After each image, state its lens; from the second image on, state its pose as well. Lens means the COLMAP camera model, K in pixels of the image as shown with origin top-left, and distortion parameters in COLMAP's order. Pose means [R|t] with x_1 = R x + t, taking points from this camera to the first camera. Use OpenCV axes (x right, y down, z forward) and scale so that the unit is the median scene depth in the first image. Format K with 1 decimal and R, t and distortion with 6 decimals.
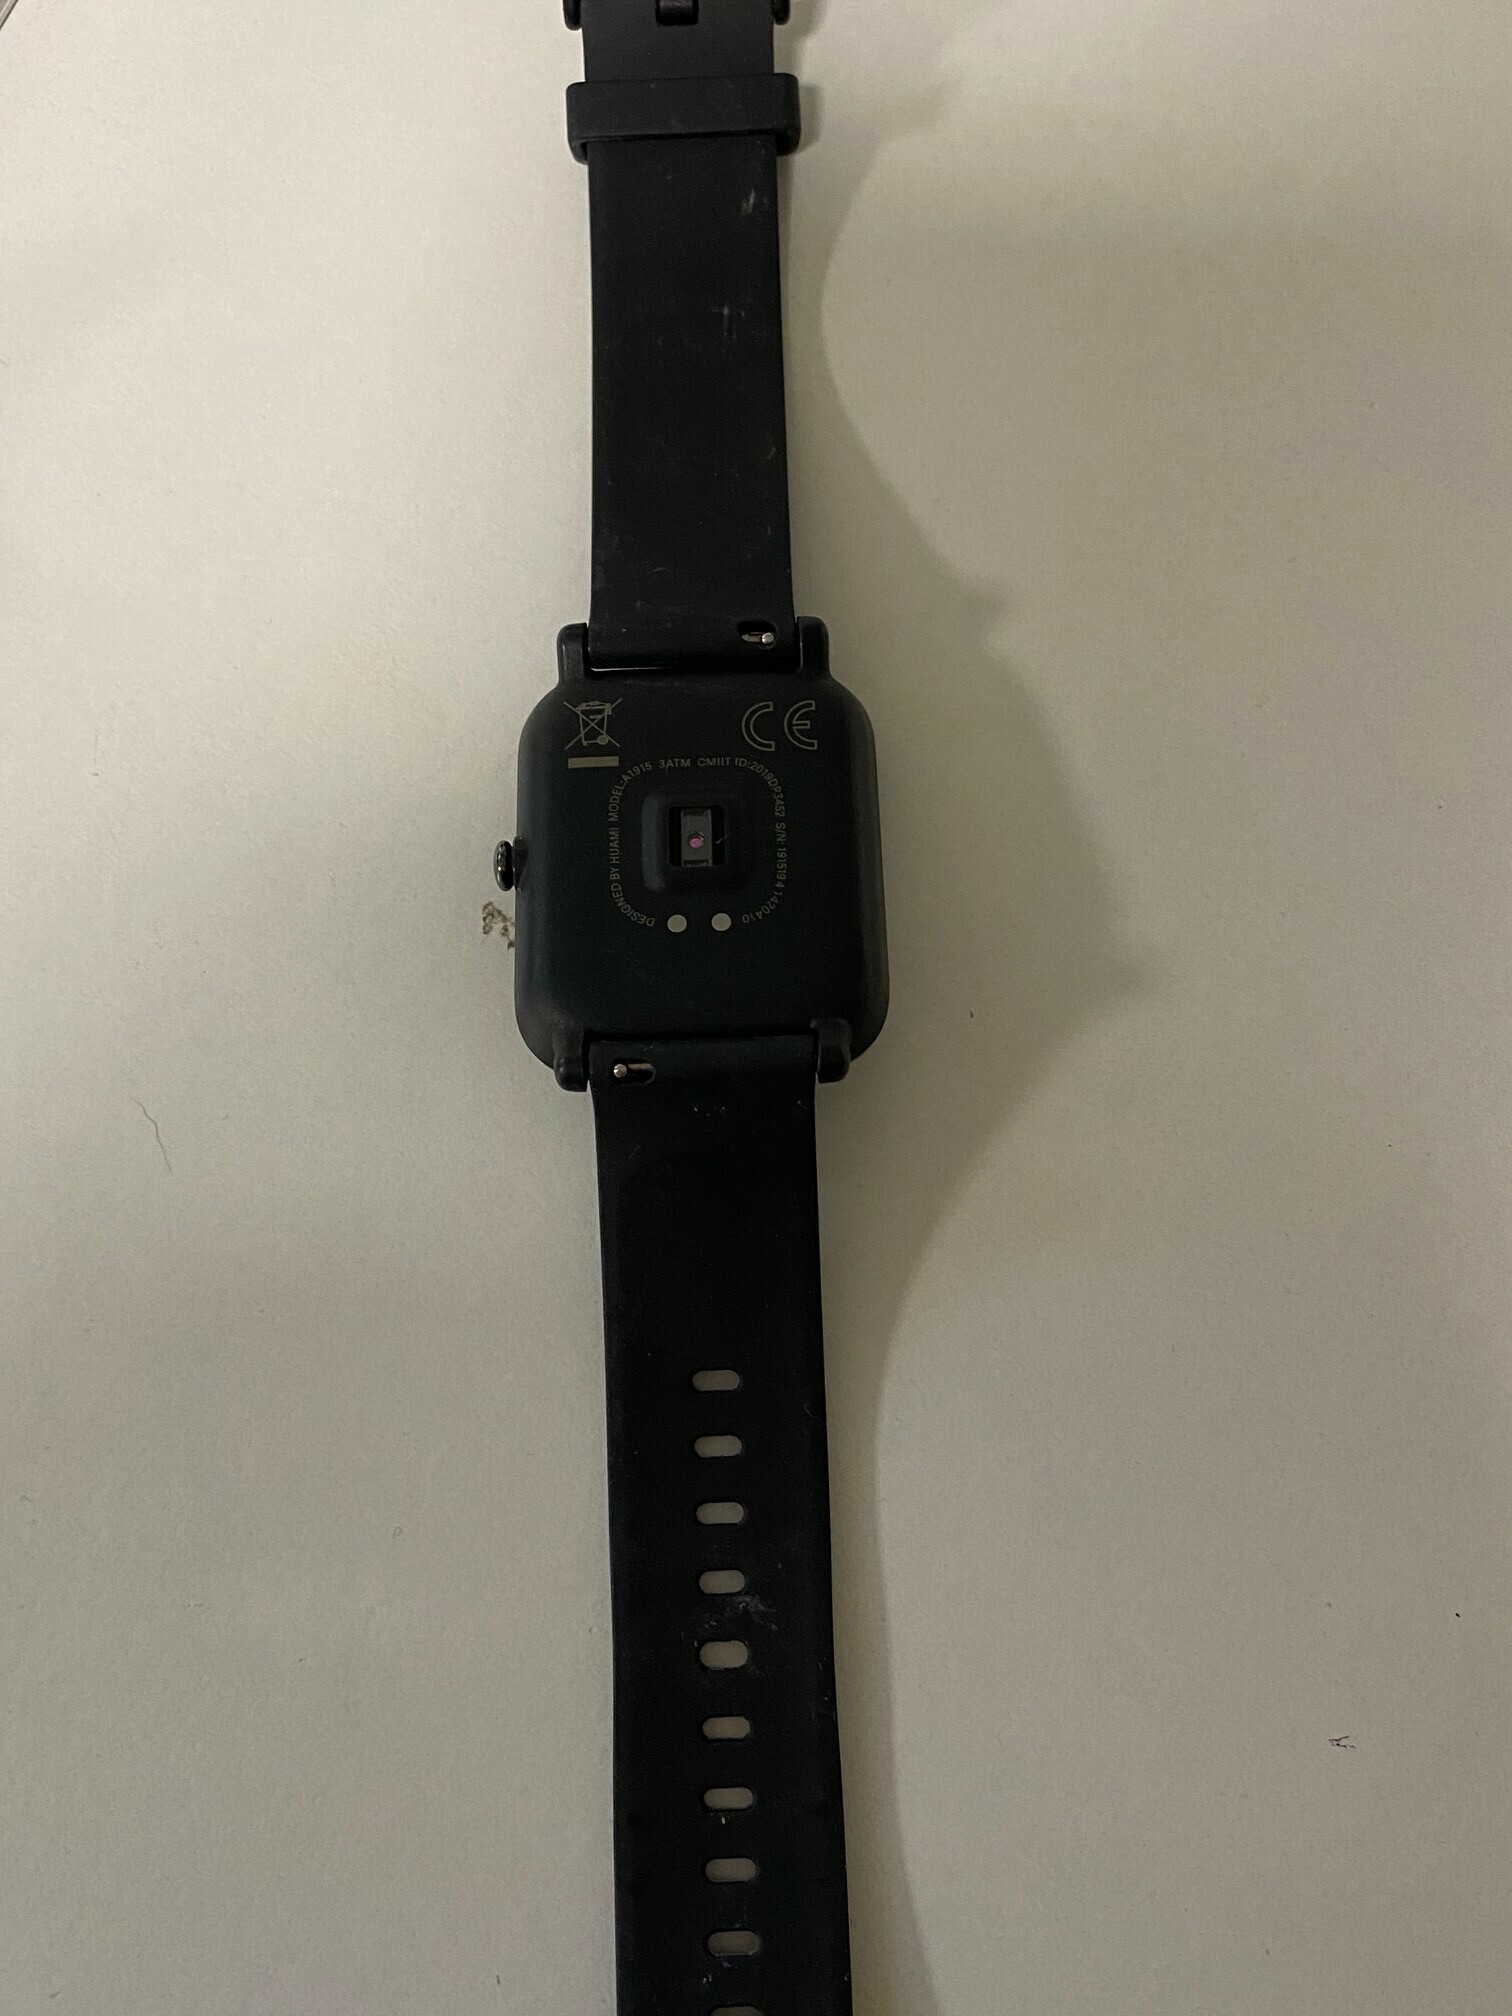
lens RADIAL K [[1998.8, 0, 738.5], [0, 1998.8, 984.5], [0, 0, 1]] dist [0.005476, -0.023673]
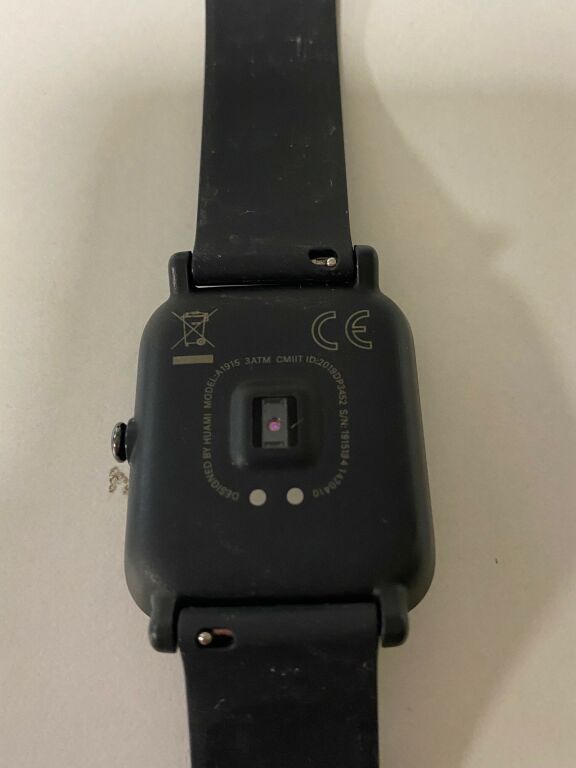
lens RADIAL K [[692.7, 0, 288.0], [0, 692.7, 384.0], [0, 0, 1]] dist [0.175971, -0.337922]
pose [[0.999738, -0.001524, -0.022860, -0.003159], [0.000589, 0.999164, -0.040866, -0.078053], [0.022903, 0.040842, 0.998903, 0.566884]]
